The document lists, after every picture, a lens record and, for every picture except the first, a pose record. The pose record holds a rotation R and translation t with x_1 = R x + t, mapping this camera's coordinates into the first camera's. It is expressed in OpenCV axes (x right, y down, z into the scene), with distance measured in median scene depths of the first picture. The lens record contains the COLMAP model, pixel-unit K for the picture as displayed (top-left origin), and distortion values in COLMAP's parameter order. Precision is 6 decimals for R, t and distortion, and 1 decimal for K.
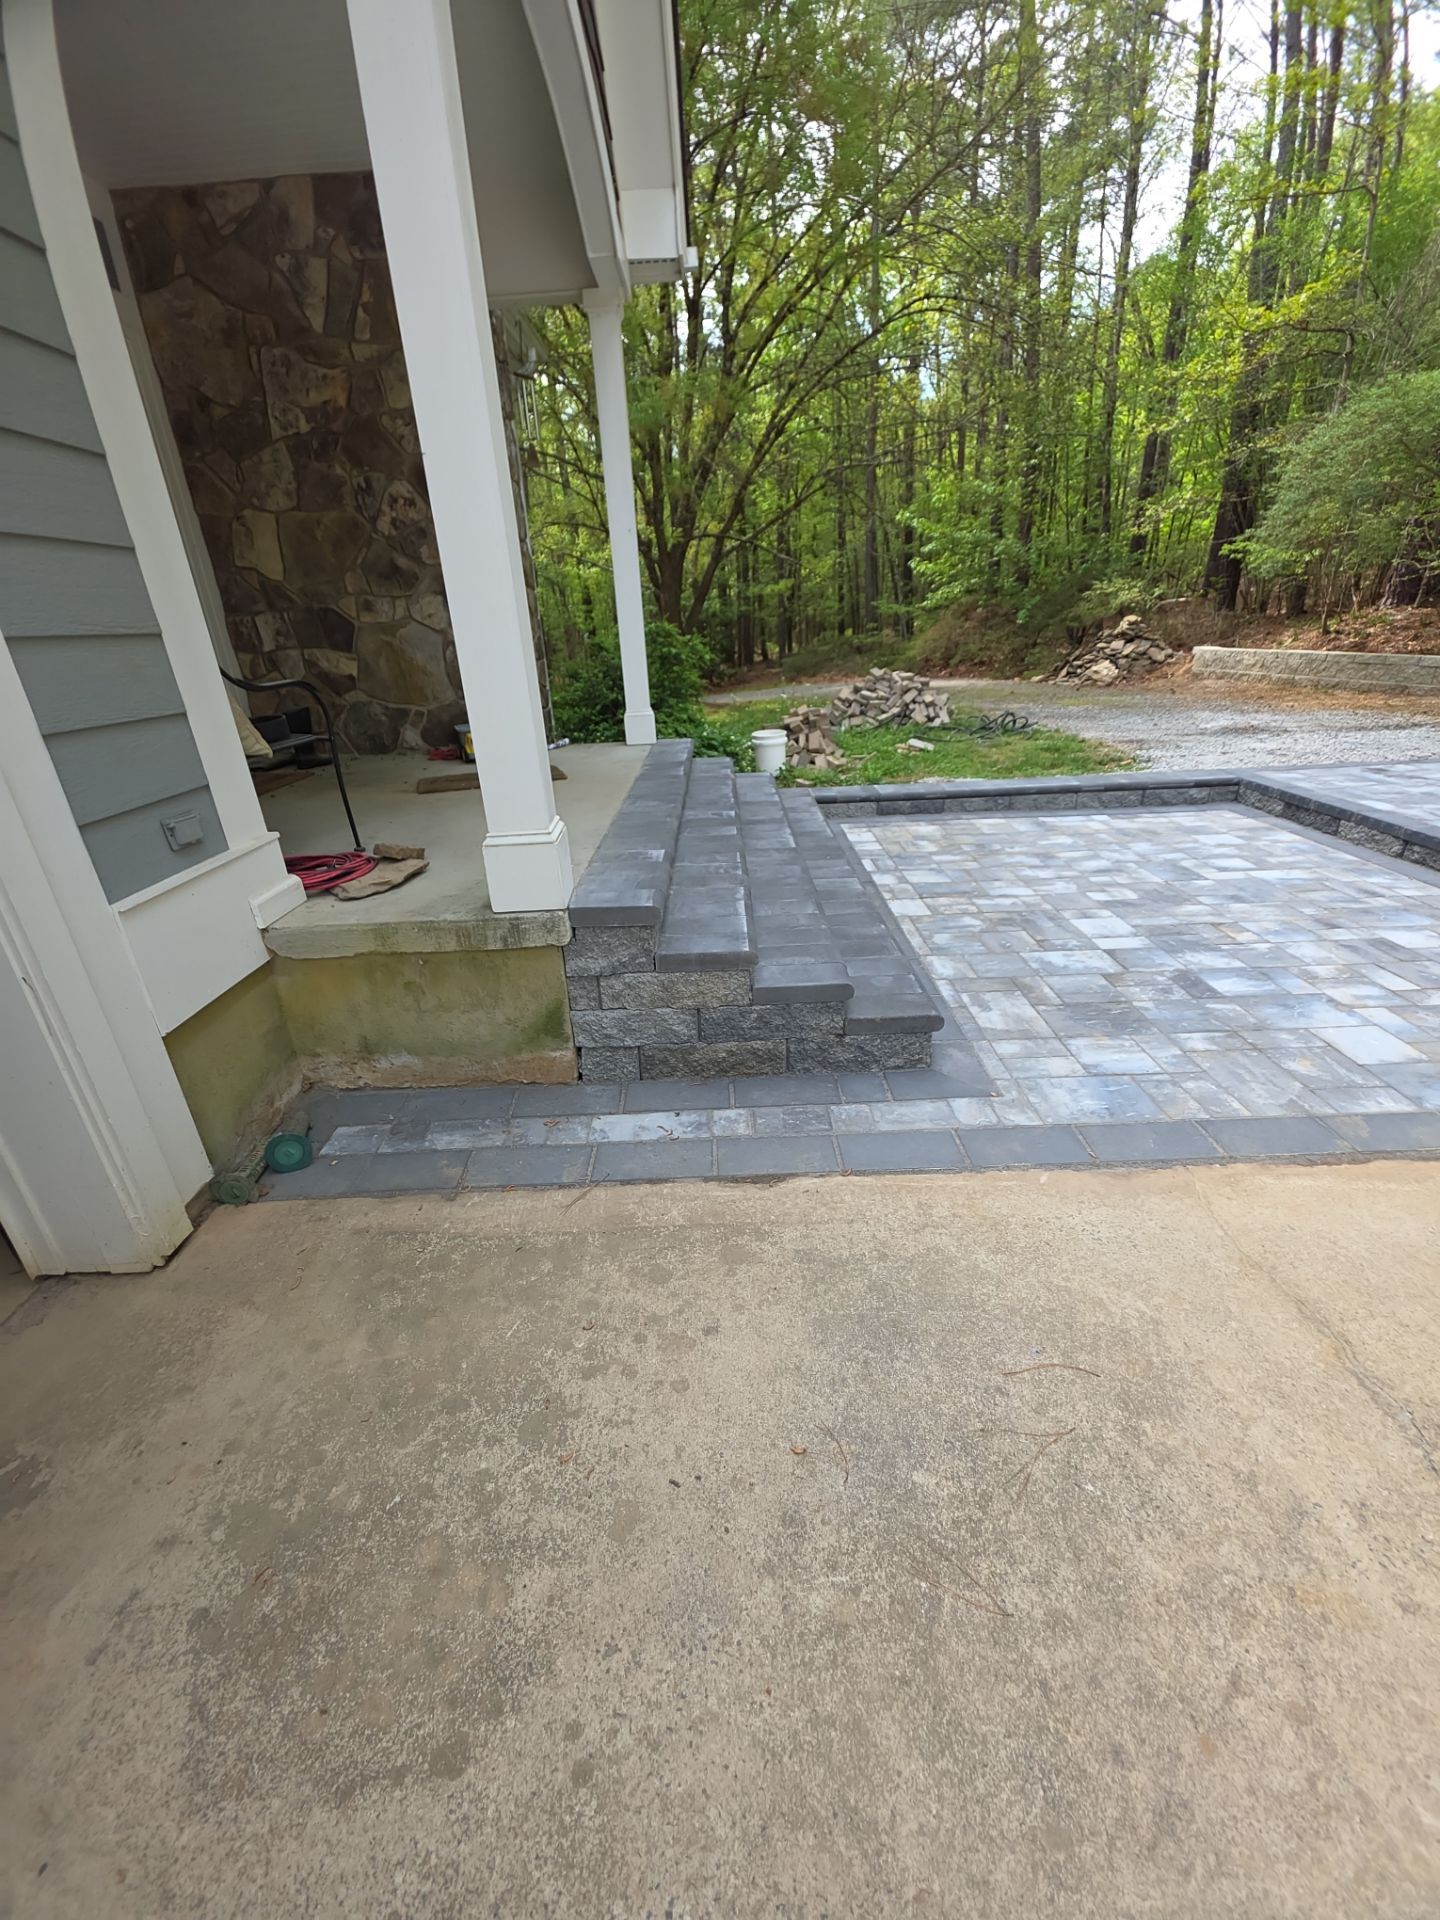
lens RADIAL K [[763.6, 0, 718.6], [0, 763.6, 962.1], [0, 0, 1]] dist [0.014823, -0.008344]
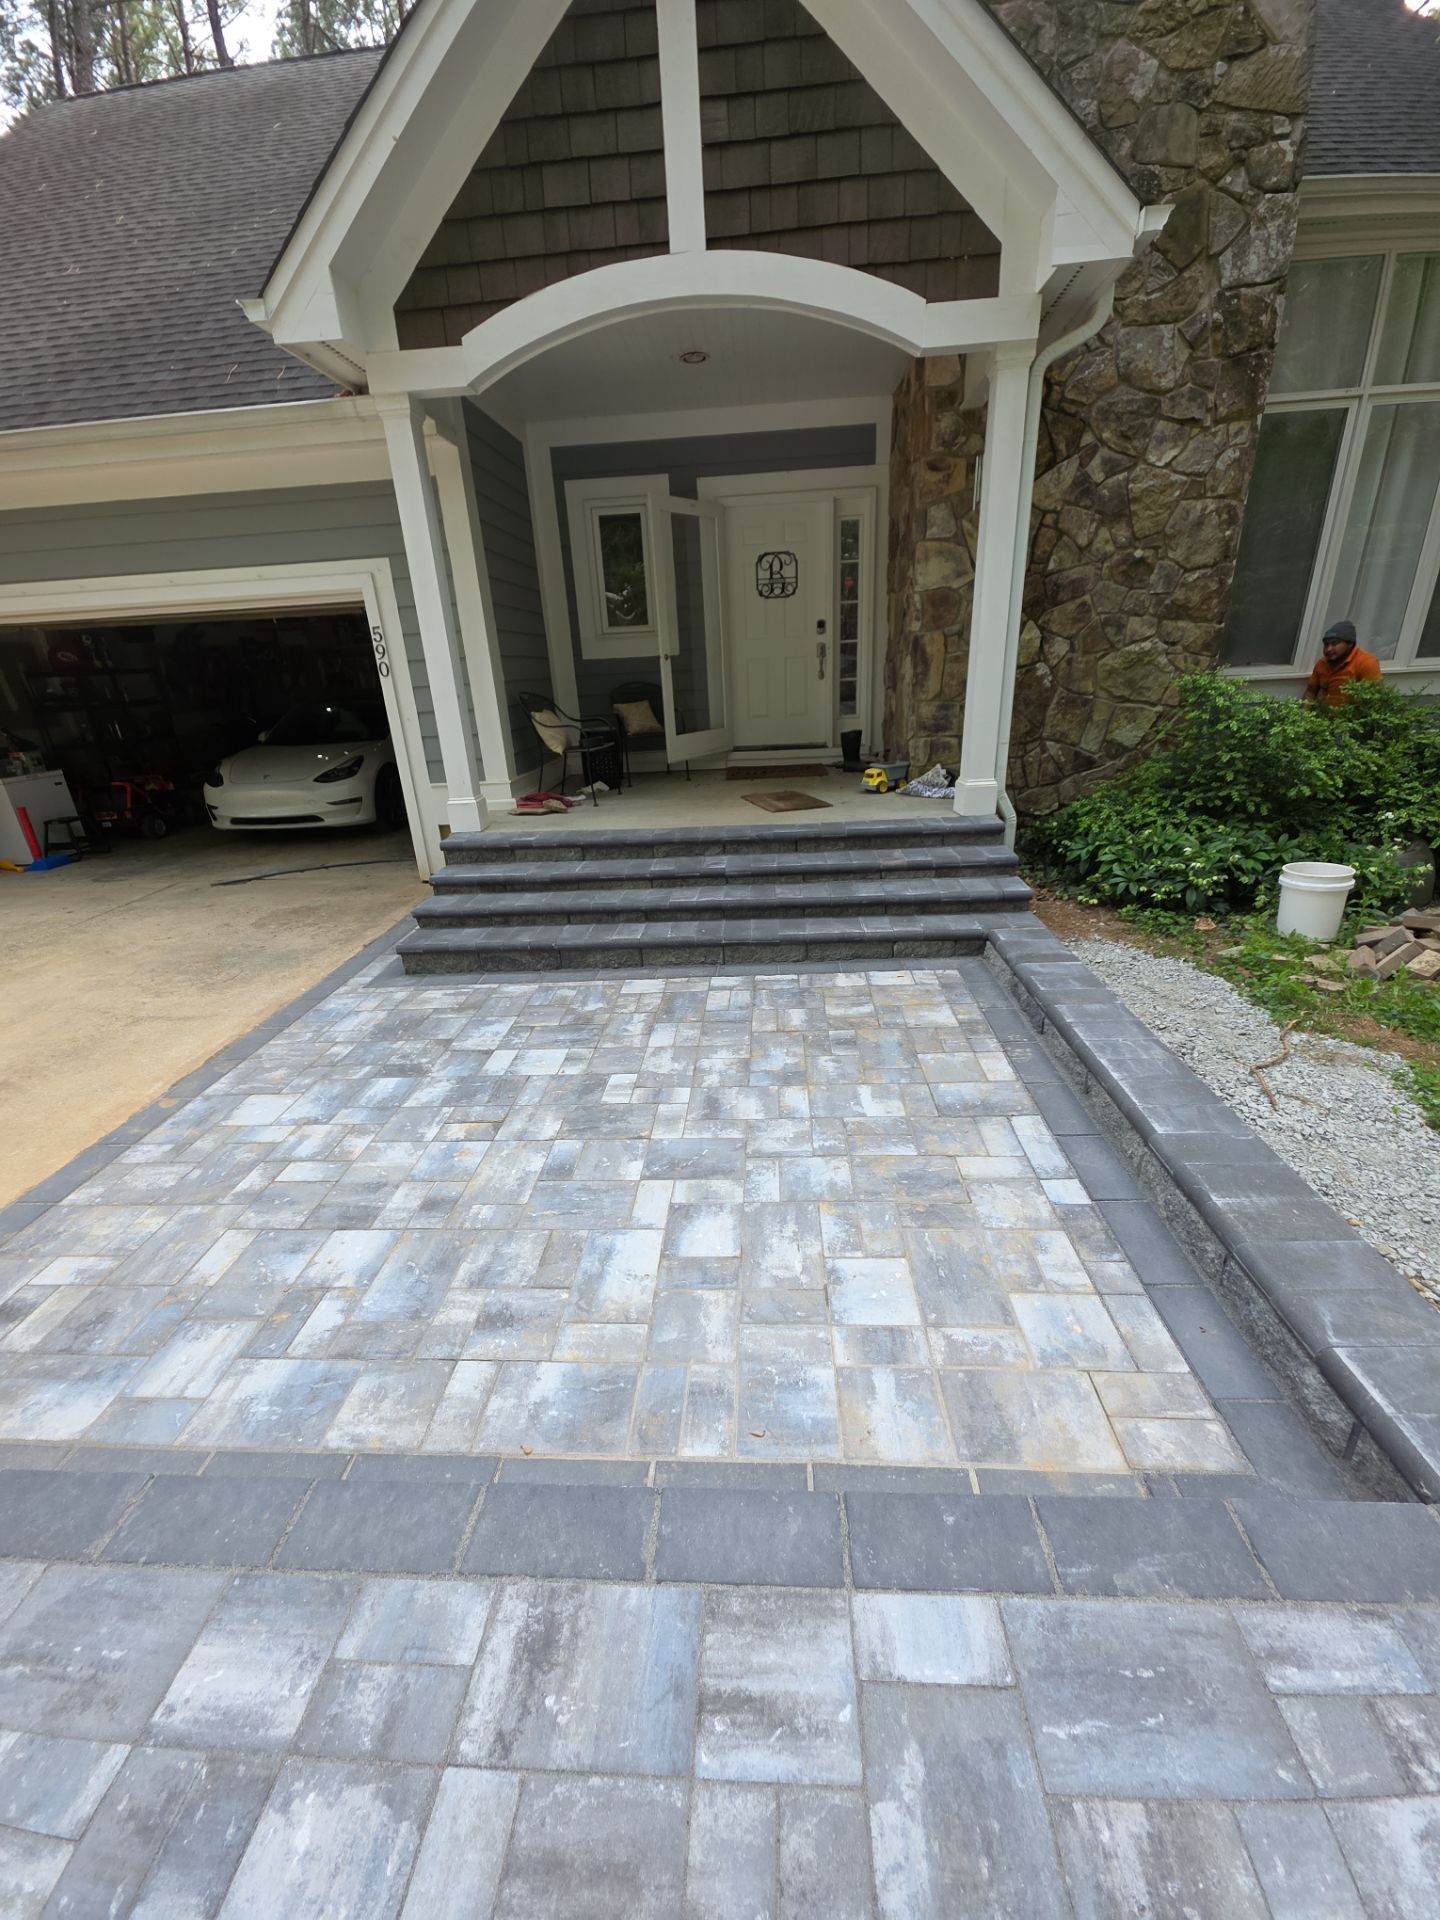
lens RADIAL K [[757.6, 0, 715.3], [0, 757.6, 965.1], [0, 0, 1]] dist [0.013057, -0.007561]
pose [[-0.070534, 0.414081, -0.907503, 1.096816], [-0.352355, 0.840778, 0.411022, -0.523313], [0.933205, 0.348754, 0.086600, 0.902161]]
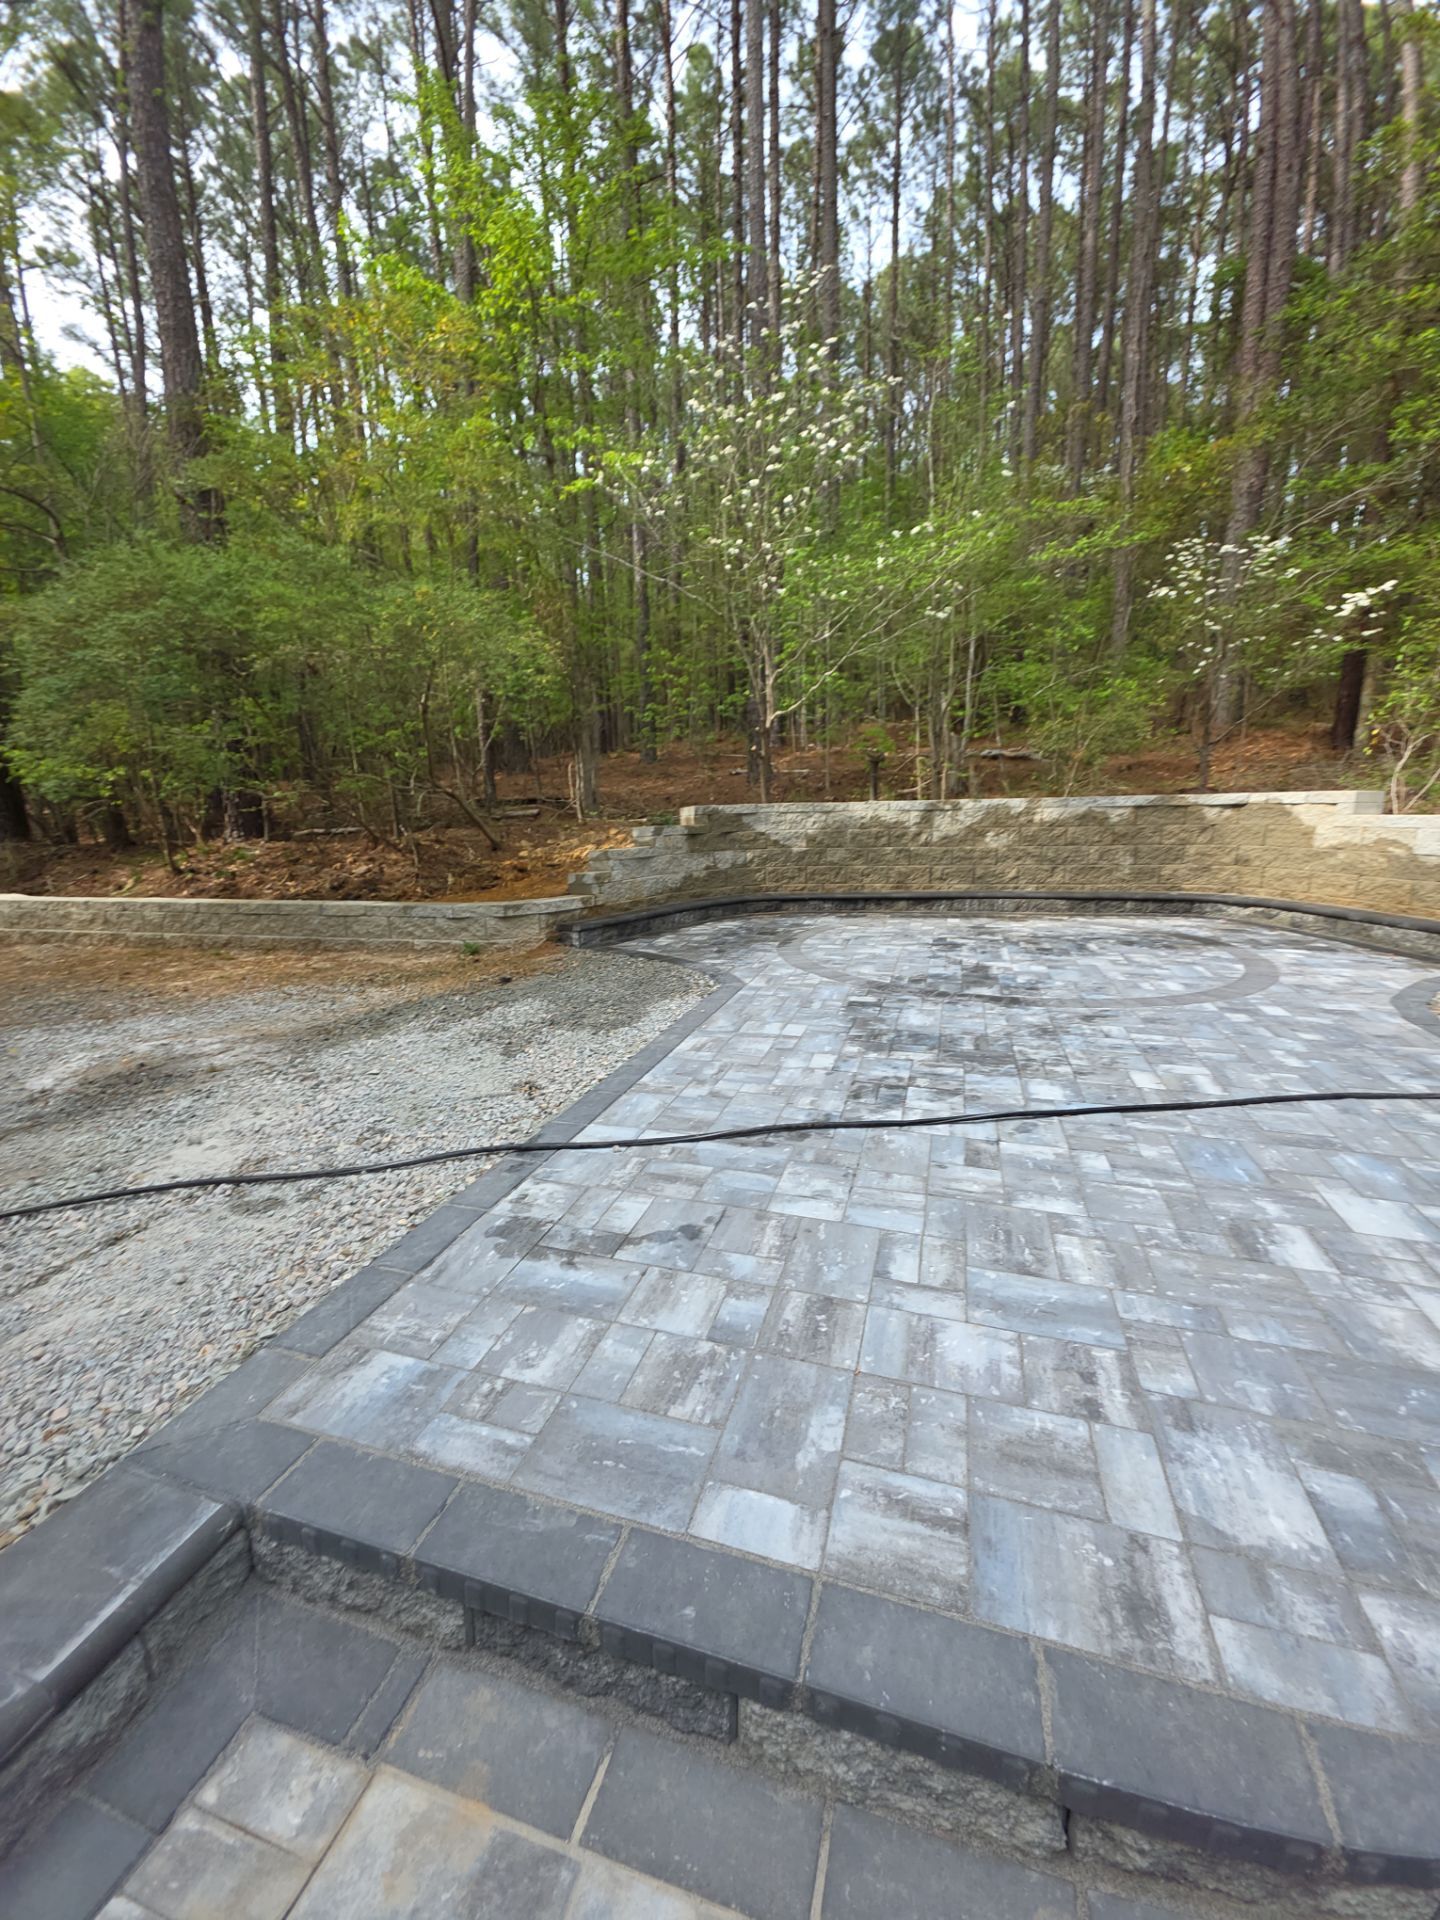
lens RADIAL K [[760.7, 0, 715.9], [0, 760.7, 962.0], [0, 0, 1]] dist [0.016055, -0.008625]
pose [[0.302952, -0.151926, 0.940818, 0.660710], [0.387479, 0.921565, 0.024045, -0.458178], [-0.870678, 0.357263, 0.338058, 0.909733]]
